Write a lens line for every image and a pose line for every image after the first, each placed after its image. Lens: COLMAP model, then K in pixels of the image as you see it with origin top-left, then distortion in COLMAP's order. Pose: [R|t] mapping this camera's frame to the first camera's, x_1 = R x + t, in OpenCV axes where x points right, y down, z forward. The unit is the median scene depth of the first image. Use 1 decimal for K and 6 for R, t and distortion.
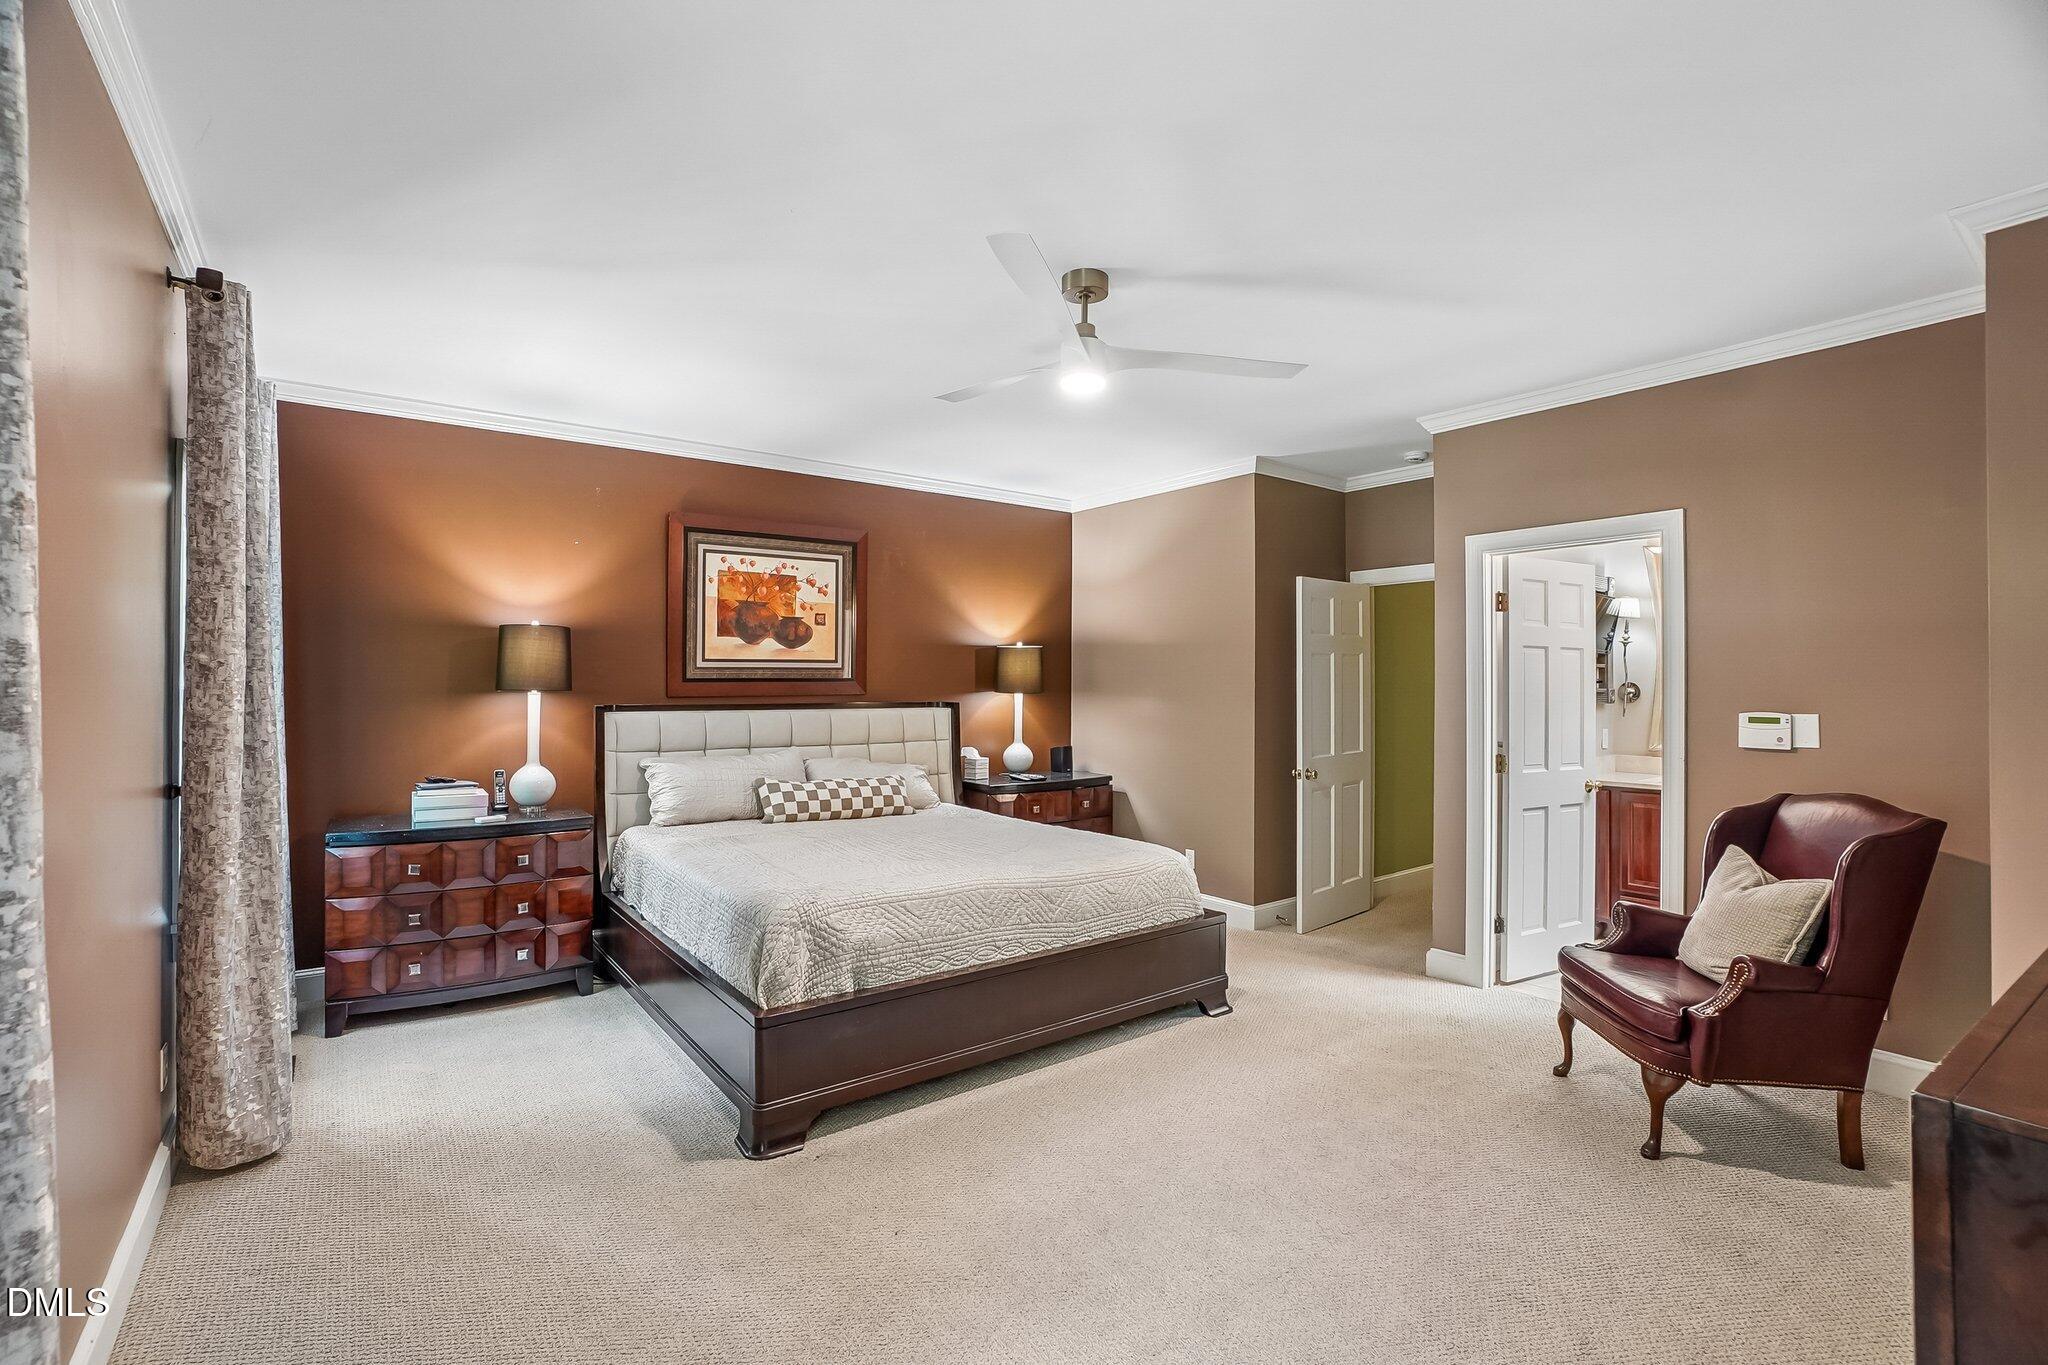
lens RADIAL K [[906.4, 0, 1002.3], [0, 906.4, 676.0], [0, 0, 1]] dist [-0.032888, 0.002311]
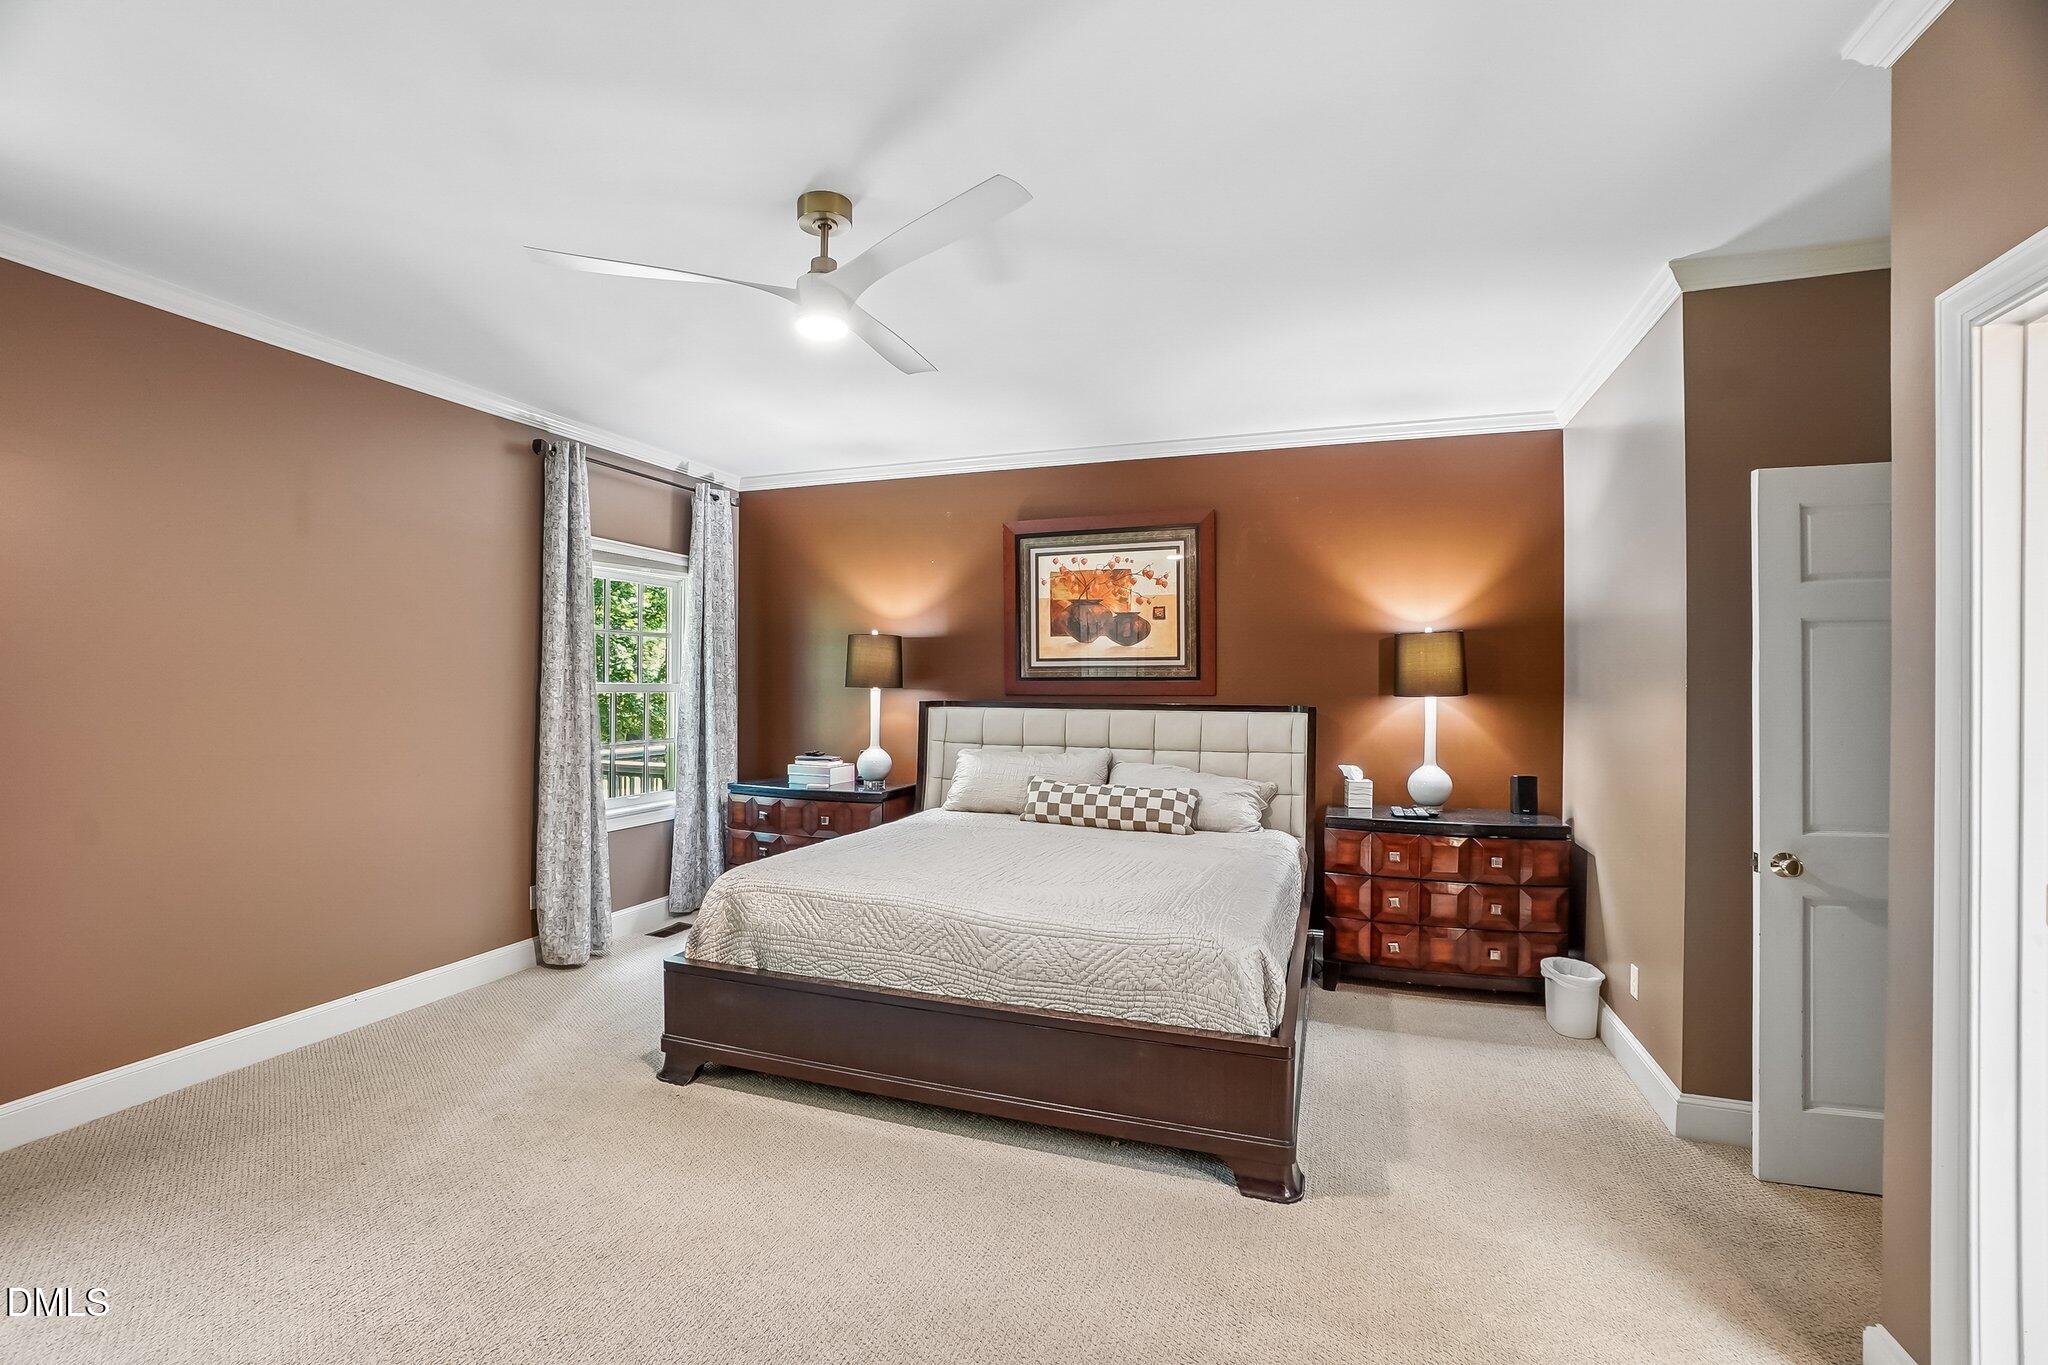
lens RADIAL K [[906.4, 0, 1006.4], [0, 906.4, 684.2], [0, 0, 1]] dist [-0.032888, 0.002311]
pose [[0.553872, 0.001588, -0.832600, 0.504846], [0.001860, 0.999993, 0.003144, 0.007031], [0.832600, -0.003290, 0.553865, 0.377738]]
